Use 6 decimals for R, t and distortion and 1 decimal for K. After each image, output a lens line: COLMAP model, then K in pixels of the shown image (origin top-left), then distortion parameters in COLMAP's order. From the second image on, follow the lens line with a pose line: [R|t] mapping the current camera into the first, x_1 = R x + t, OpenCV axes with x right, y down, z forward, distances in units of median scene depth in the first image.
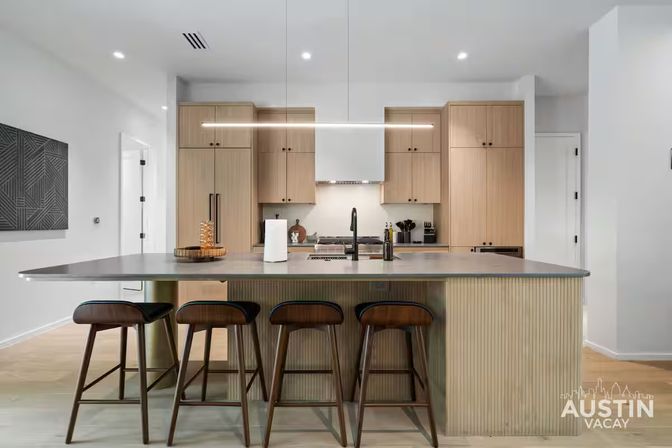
lens RADIAL K [[311.8, 0, 329.4], [0, 311.8, 223.7], [0, 0, 1]] dist [-0.005854, -0.000940]
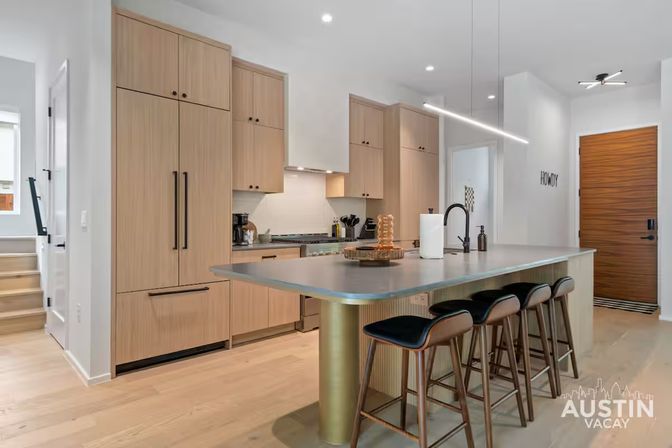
lens RADIAL K [[393.6, 0, 332.8], [0, 393.6, 222.0], [0, 0, 1]] dist [0.000085, 0.000127]
pose [[0.725176, -0.002207, 0.688560, -0.687616], [-0.003775, 0.999967, 0.007181, 0.000824], [-0.688553, -0.007807, 0.725144, 0.186954]]
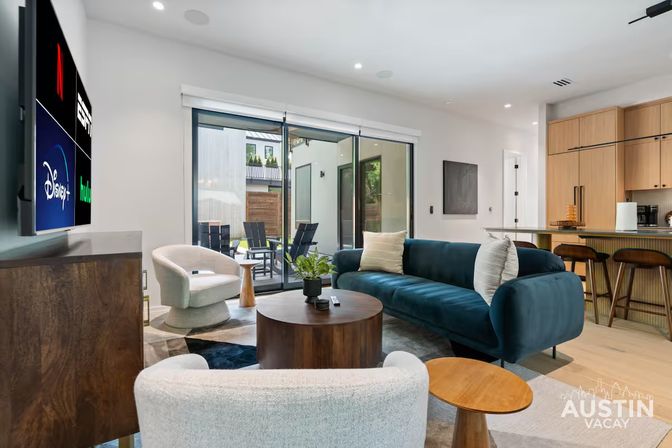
lens RADIAL K [[311.8, 0, 330.0], [0, 311.8, 219.6], [0, 0, 1]] dist [-0.005854, -0.000940]
pose [[0.508933, 0.004056, -0.860796, 0.210148], [0.002403, 0.999978, 0.006132, 0.031943], [0.860803, -0.005190, 0.508913, -0.531846]]
